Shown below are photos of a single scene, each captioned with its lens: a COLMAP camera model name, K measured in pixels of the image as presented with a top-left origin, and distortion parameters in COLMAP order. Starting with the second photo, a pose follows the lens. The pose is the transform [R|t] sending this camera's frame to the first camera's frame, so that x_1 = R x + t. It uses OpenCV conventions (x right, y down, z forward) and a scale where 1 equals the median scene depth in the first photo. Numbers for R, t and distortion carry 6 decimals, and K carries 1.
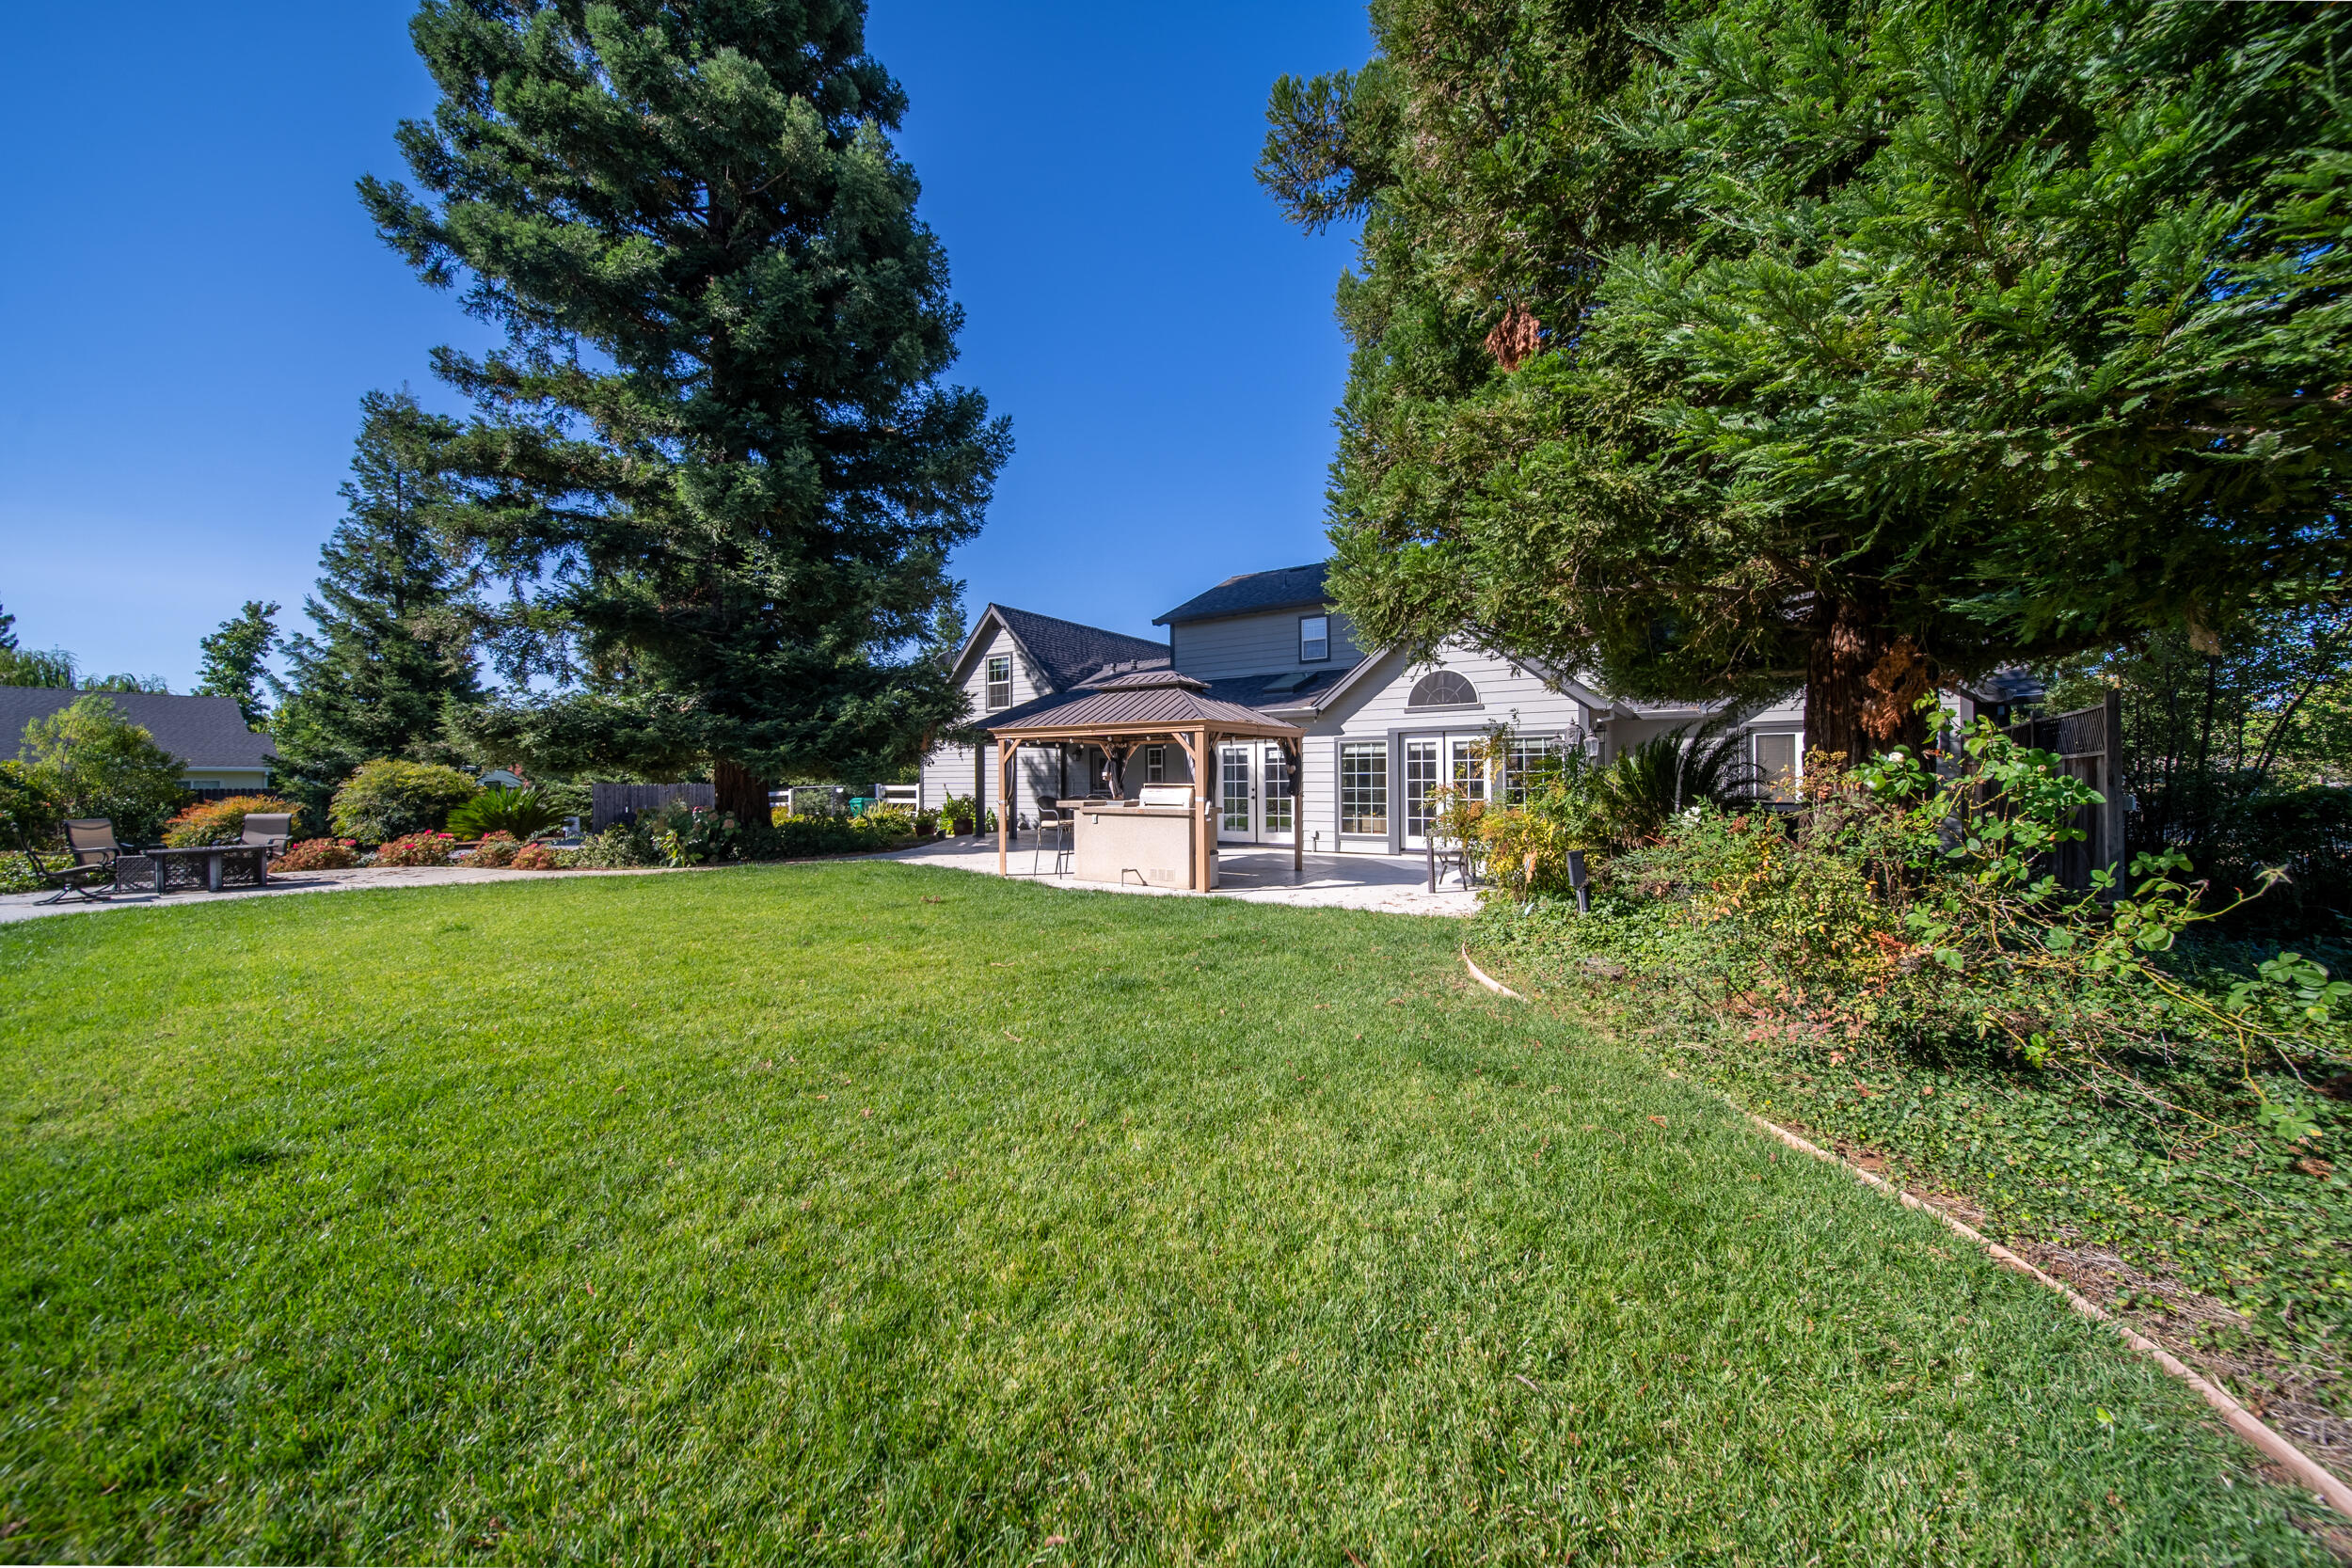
lens RADIAL K [[832.6, 0, 1173.8], [0, 832.6, 777.0], [0, 0, 1]] dist [0.004735, -0.000329]
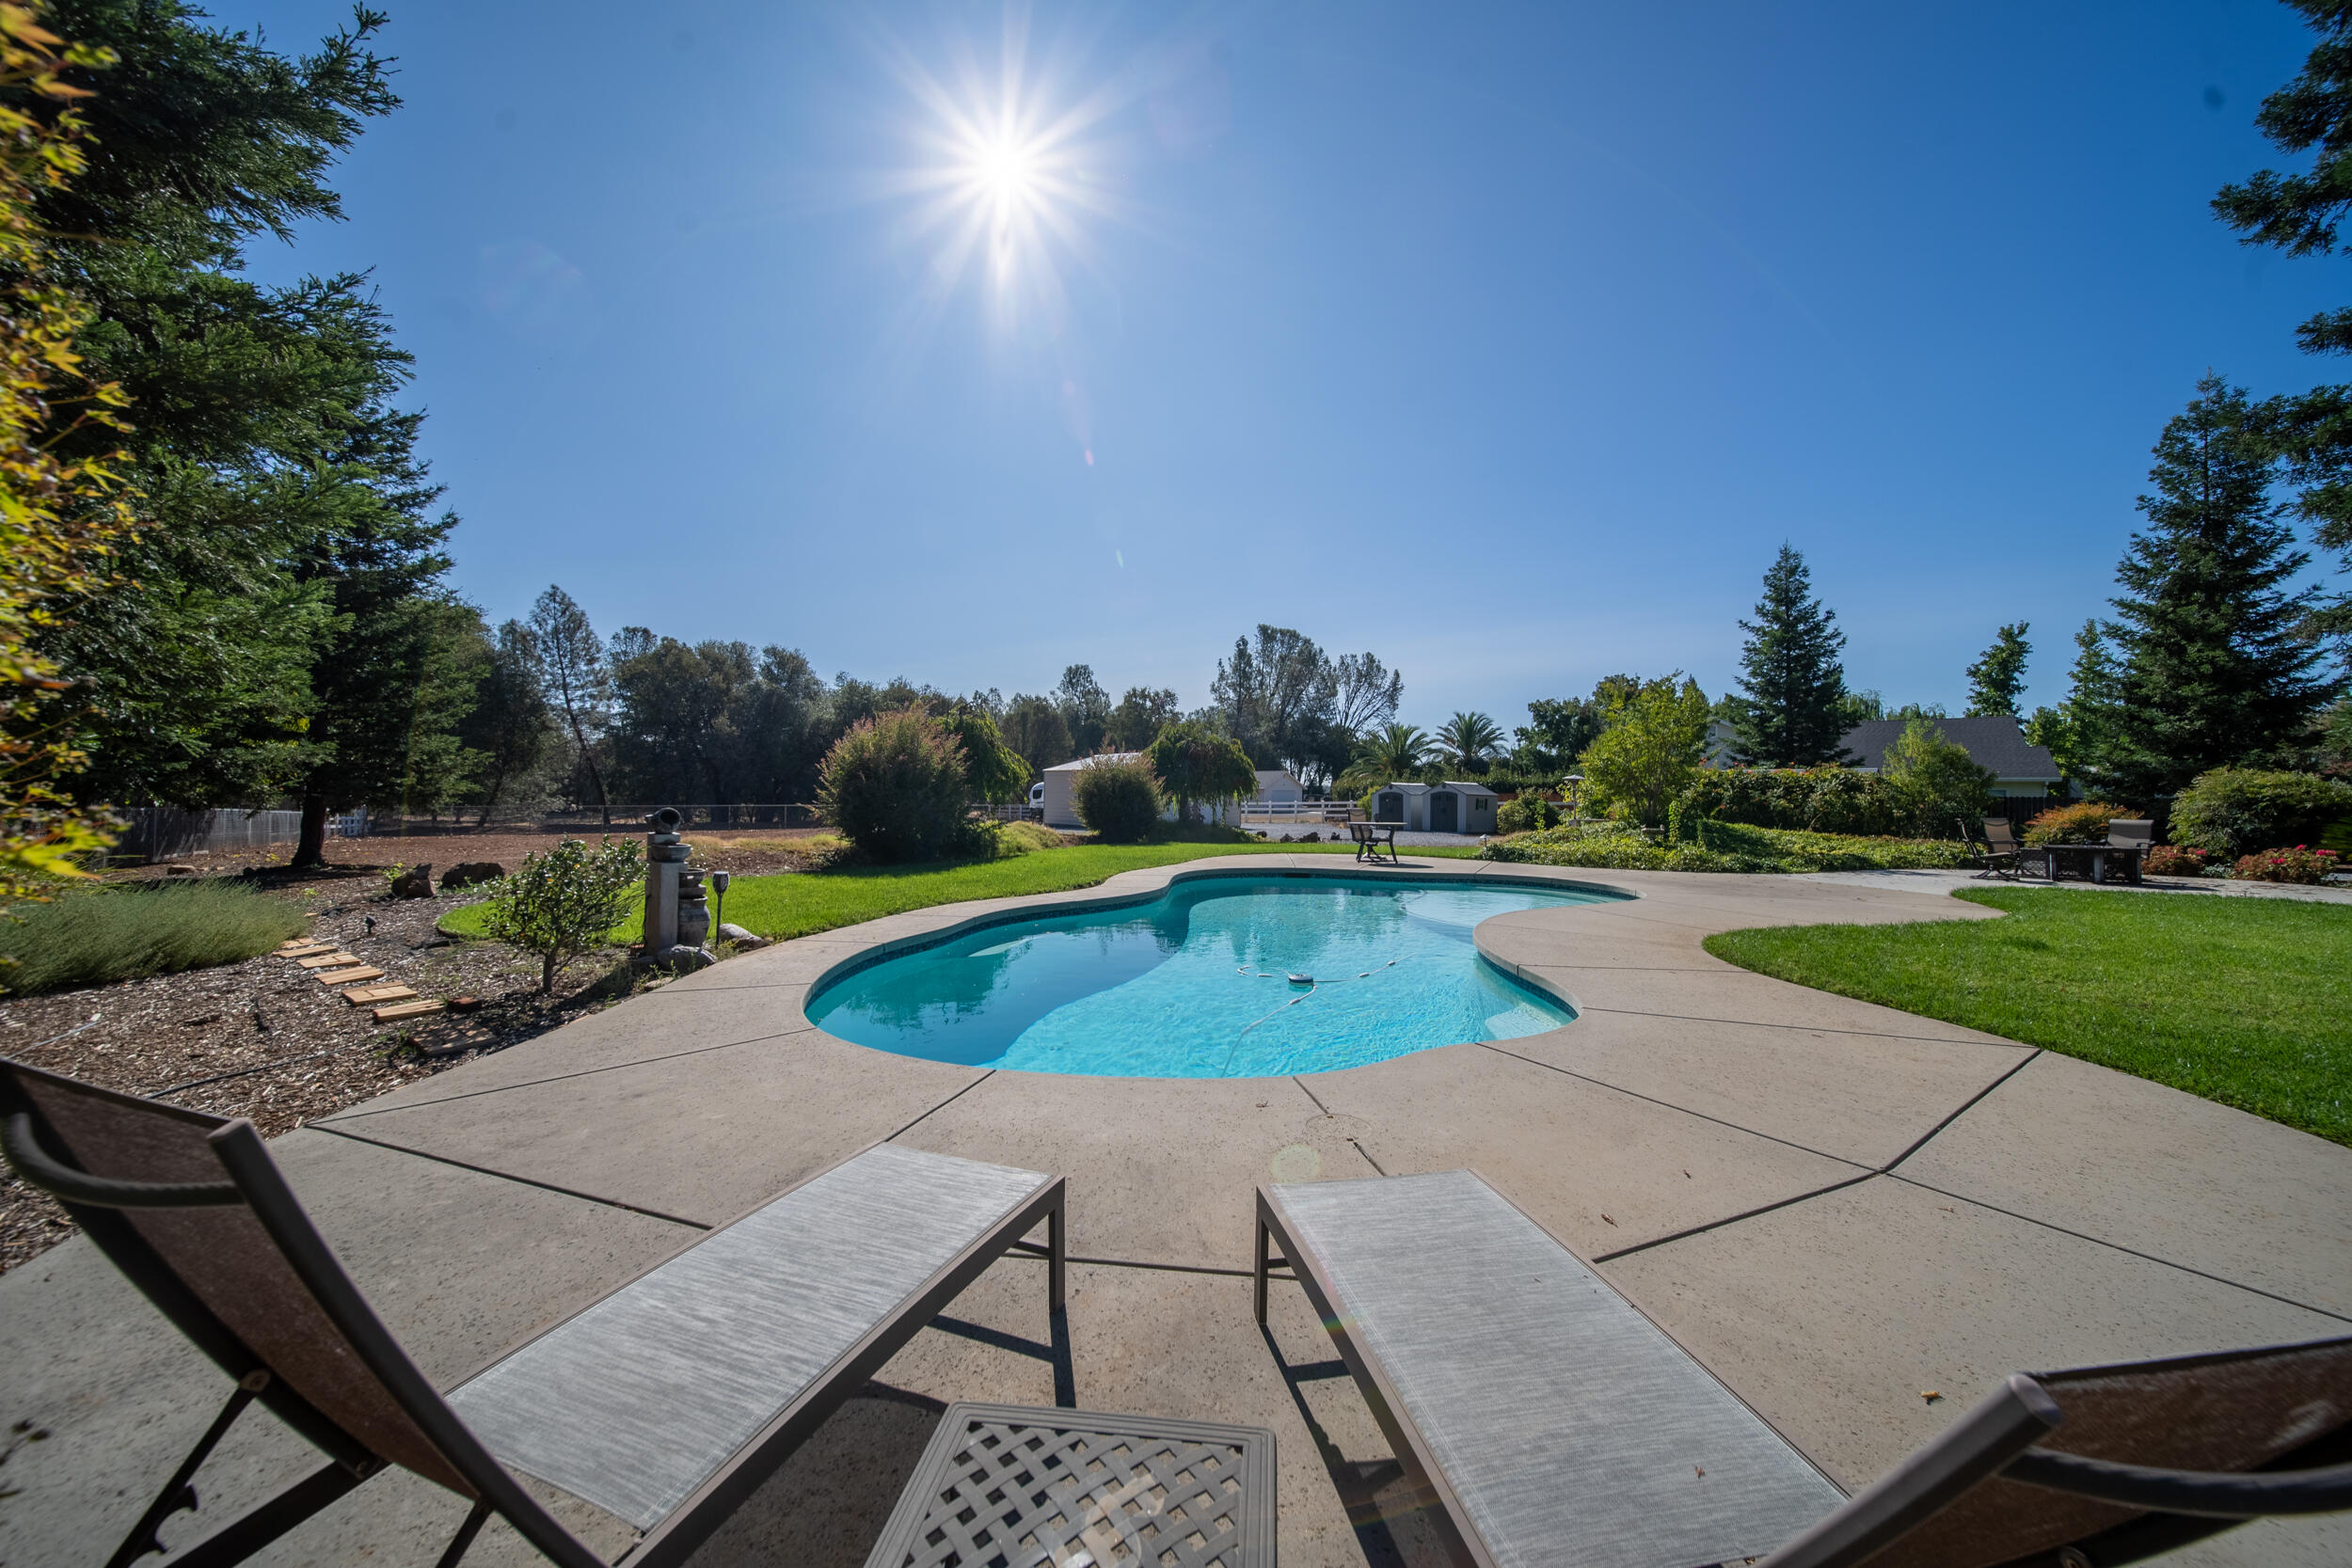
lens RADIAL K [[832.6, 0, 1170.5], [0, 832.6, 780.4], [0, 0, 1]] dist [0.004735, -0.000329]
pose [[-0.018168, -0.006268, -0.999815, 0.052983], [0.001114, 0.999980, -0.006289, -0.003107], [0.999834, -0.001228, -0.018161, -0.217171]]
